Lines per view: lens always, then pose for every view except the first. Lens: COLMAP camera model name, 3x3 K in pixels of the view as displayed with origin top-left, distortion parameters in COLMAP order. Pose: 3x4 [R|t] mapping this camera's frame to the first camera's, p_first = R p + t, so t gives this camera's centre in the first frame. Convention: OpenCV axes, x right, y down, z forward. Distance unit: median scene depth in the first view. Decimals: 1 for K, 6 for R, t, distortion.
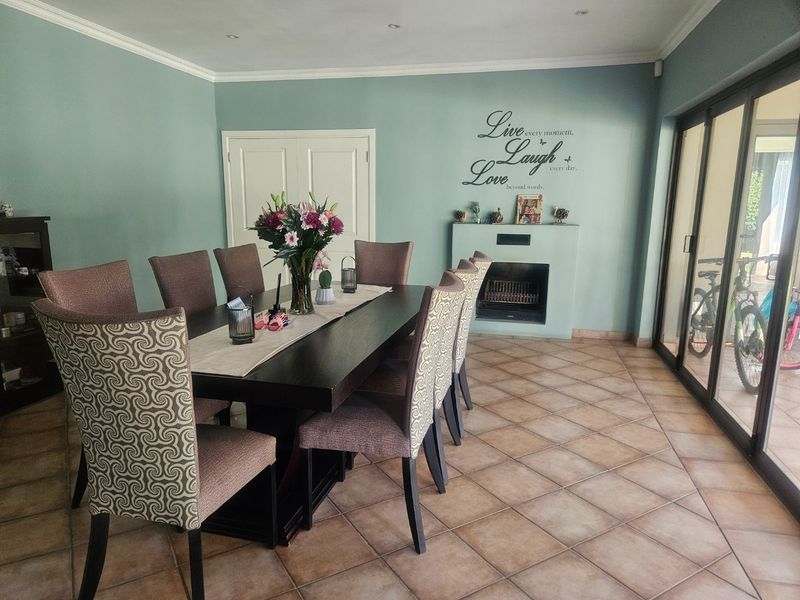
lens RADIAL K [[545.6, 0, 399.9], [0, 545.6, 307.9], [0, 0, 1]] dist [0.061090, -0.033751]
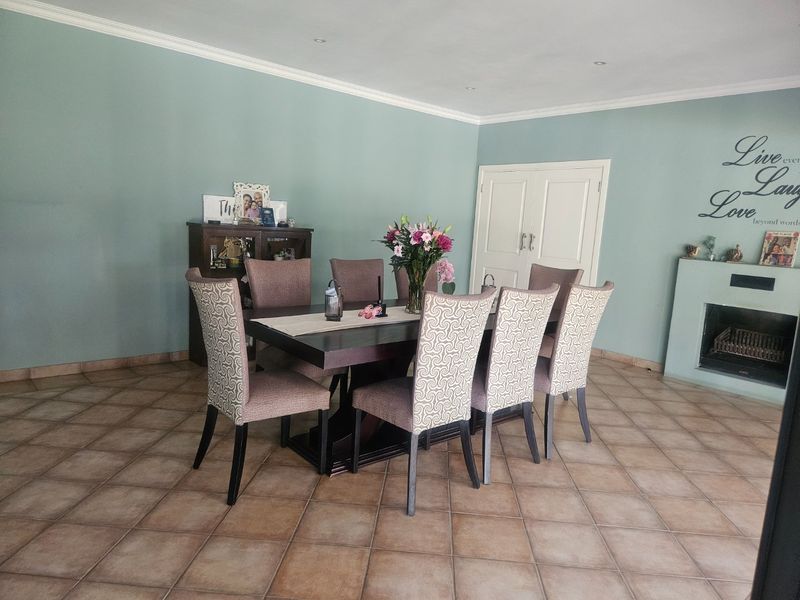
lens RADIAL K [[545.6, 0, 400.3], [0, 545.6, 299.2], [0, 0, 1]] dist [0.061090, -0.033751]
pose [[0.819240, 0.120659, -0.560613, 0.247589], [-0.157672, 0.987329, -0.017910, 0.003140], [0.551348, 0.103065, 0.827884, -0.016521]]
